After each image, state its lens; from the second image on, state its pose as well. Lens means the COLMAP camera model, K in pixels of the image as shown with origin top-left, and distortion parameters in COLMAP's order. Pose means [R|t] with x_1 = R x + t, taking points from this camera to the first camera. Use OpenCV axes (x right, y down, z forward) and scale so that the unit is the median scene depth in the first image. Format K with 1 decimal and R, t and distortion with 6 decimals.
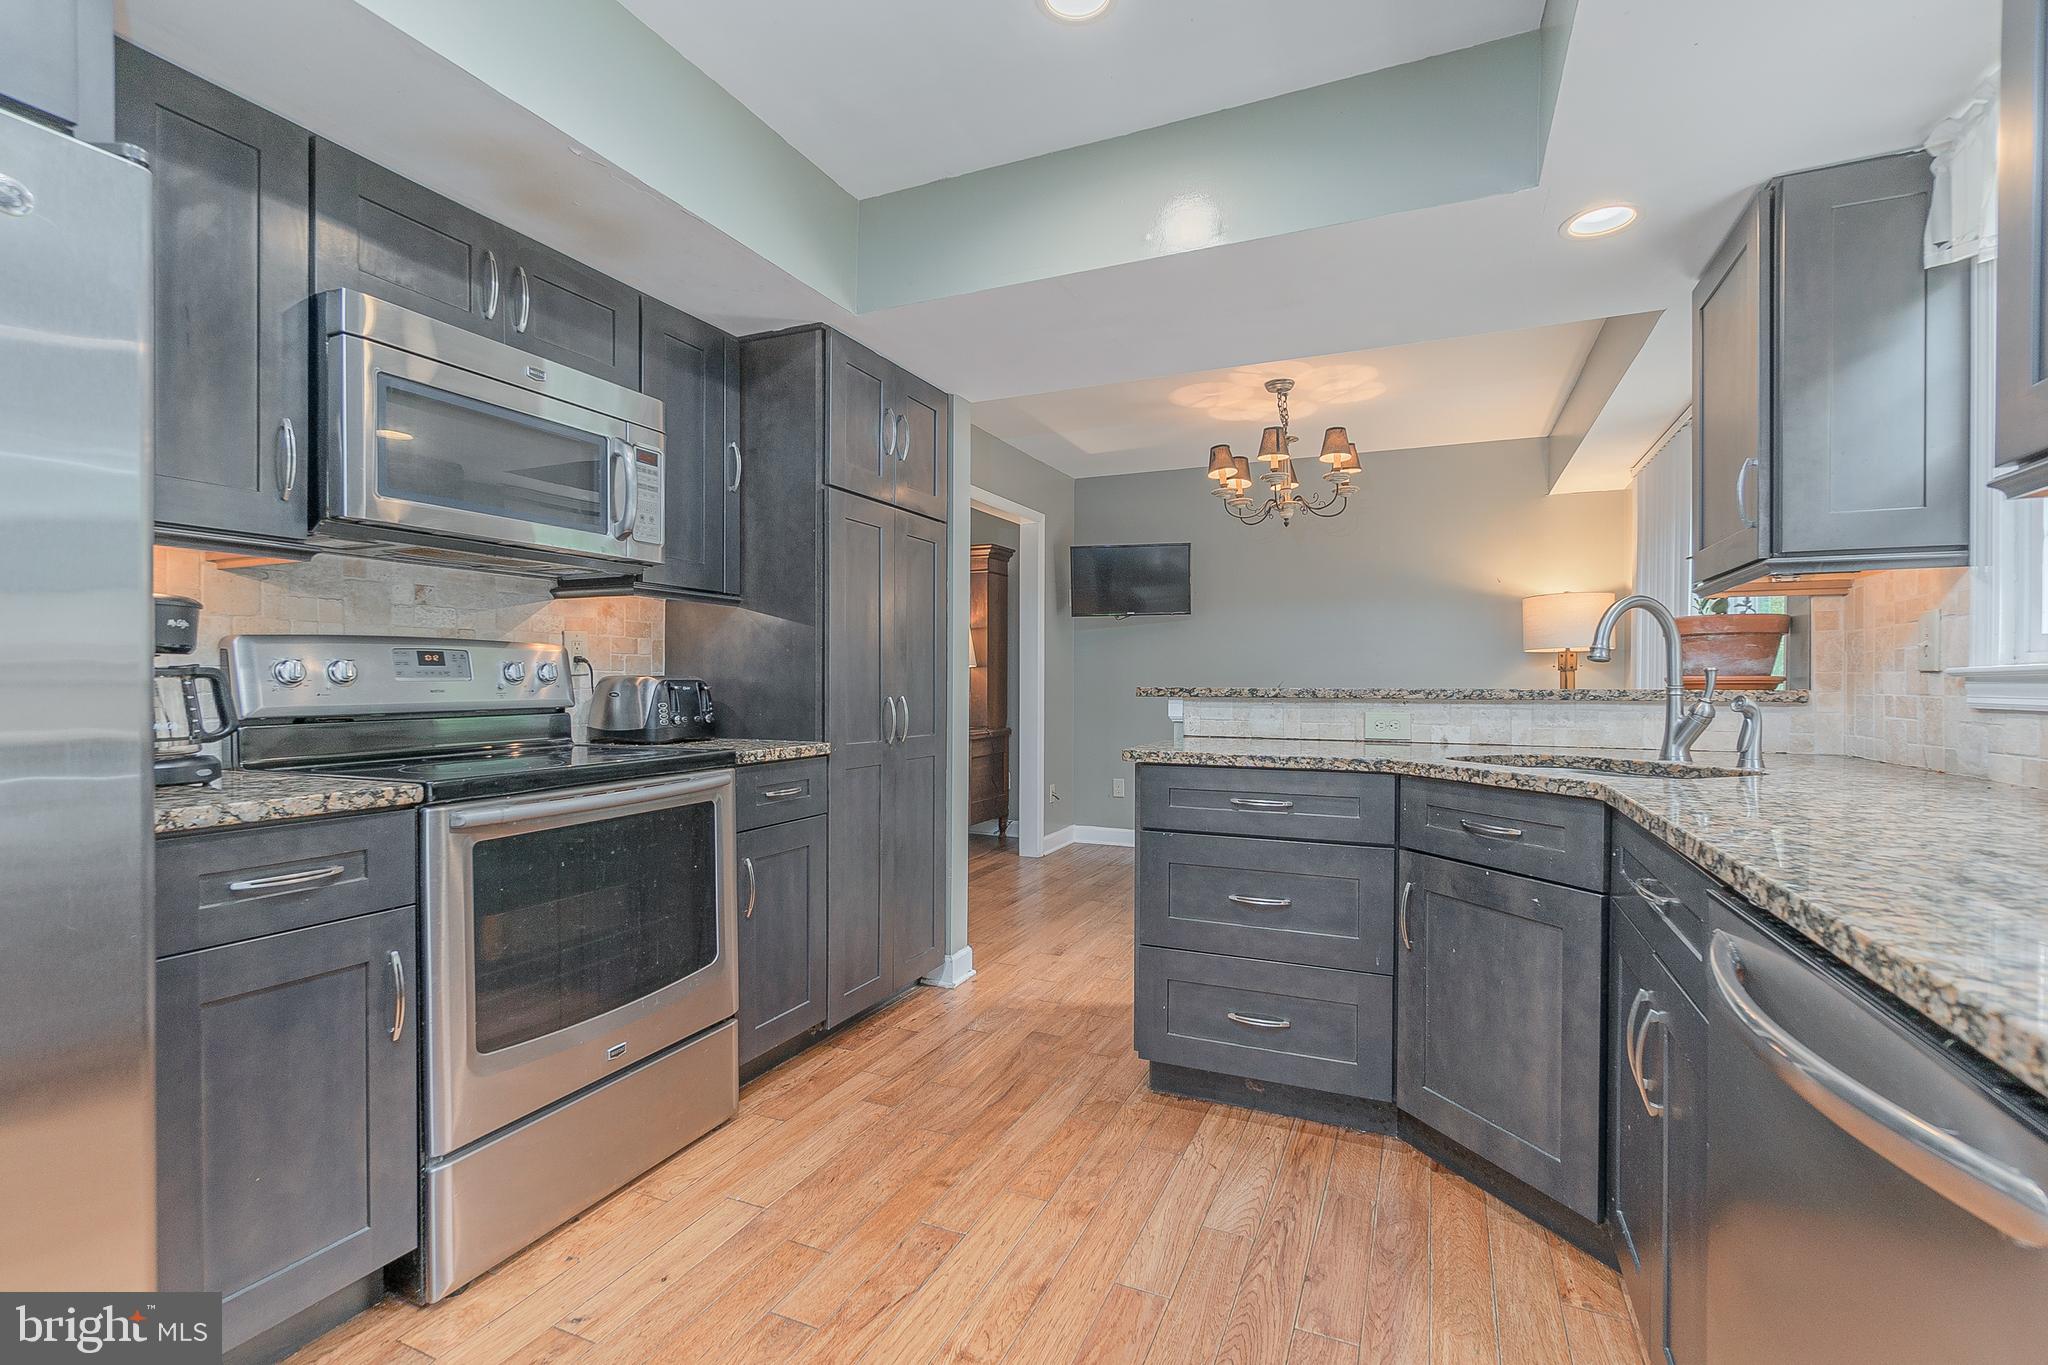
lens RADIAL K [[911.8, 0, 1006.6], [0, 911.8, 690.4], [0, 0, 1]] dist [-0.009465, 0.002014]
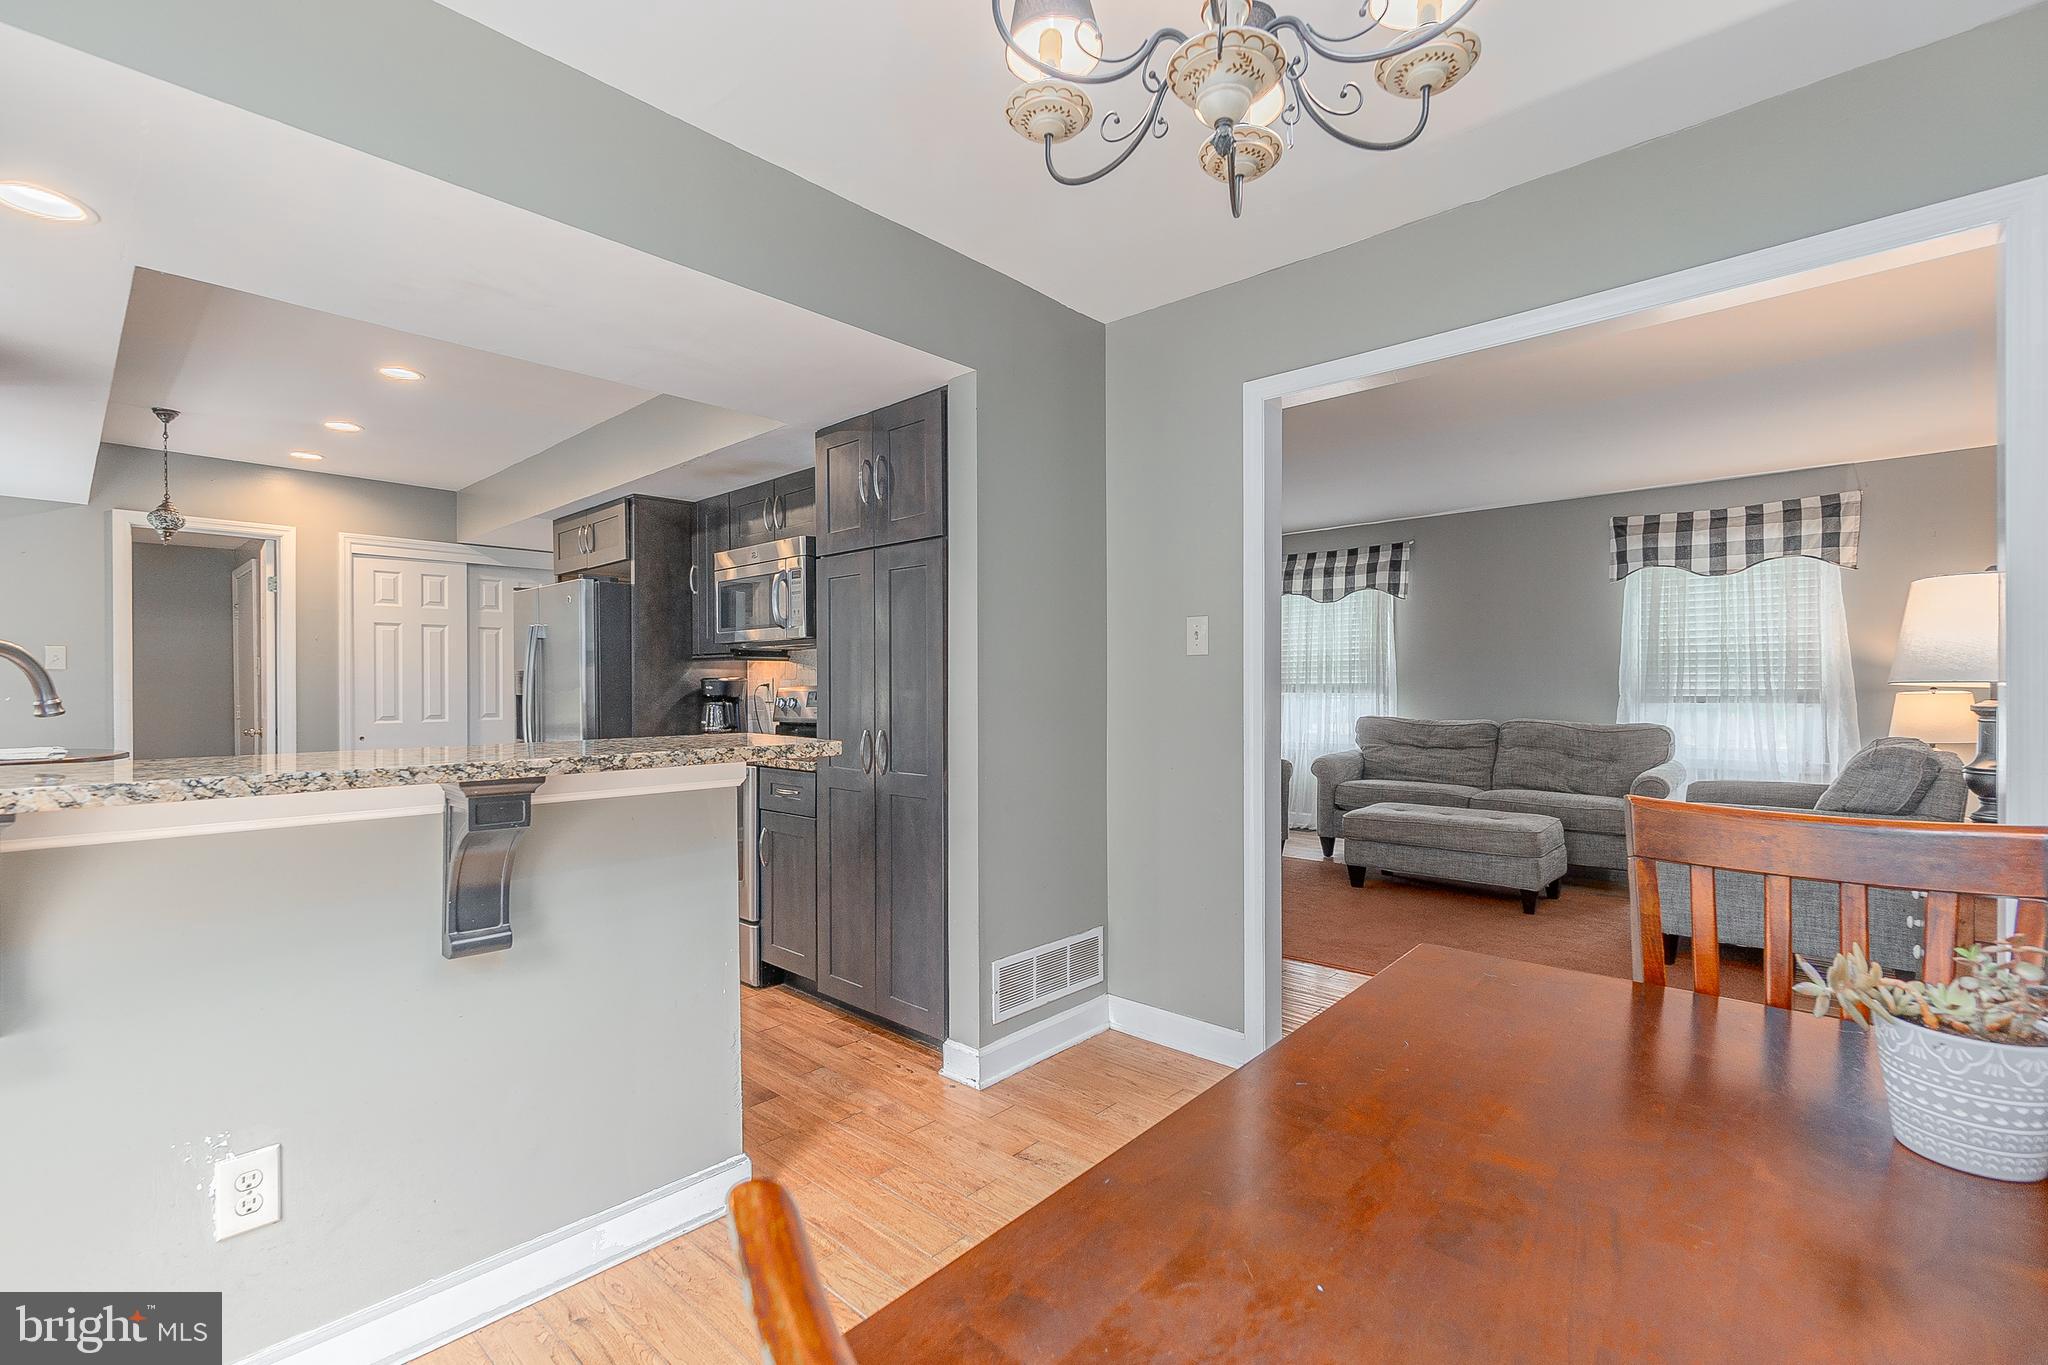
lens RADIAL K [[911.8, 0, 1035.7], [0, 911.8, 691.0], [0, 0, 1]] dist [-0.009465, 0.002014]
pose [[-0.308086, 0.003422, -0.951352, 1.097483], [-0.005113, 0.999973, 0.005253, -0.057616], [0.951345, 0.006483, -0.308060, 2.032820]]
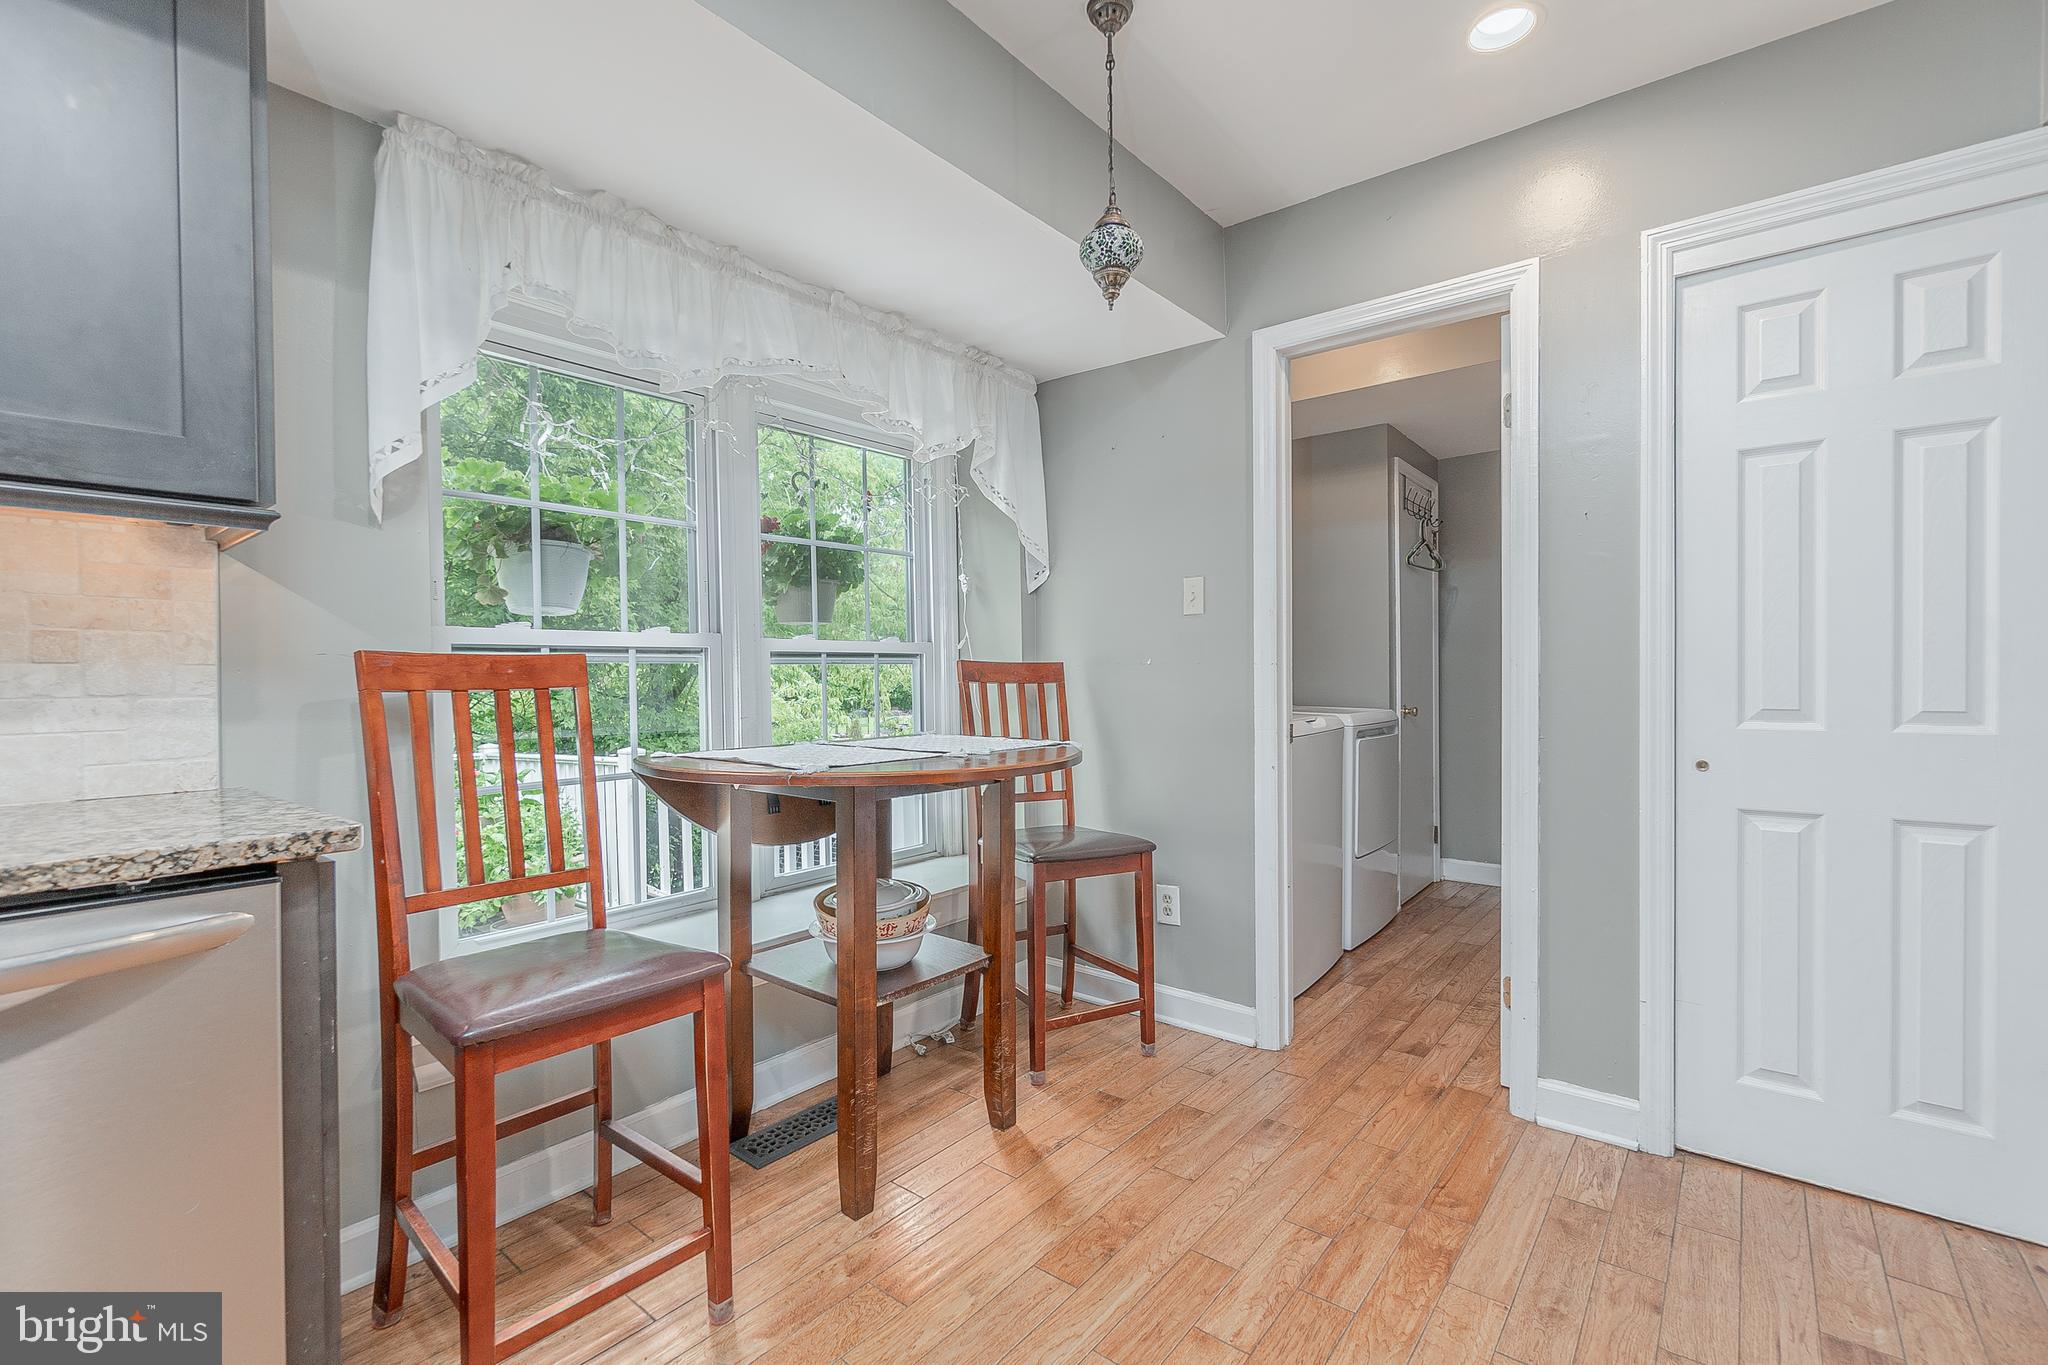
lens RADIAL K [[911.8, 0, 988.2], [0, 911.8, 679.4], [0, 0, 1]] dist [-0.009465, 0.002014]
pose [[-0.965218, 0.001132, 0.261444, -0.259846], [0.005320, 0.999869, 0.015314, -0.010579], [-0.261392, 0.016172, -0.965097, 0.574972]]
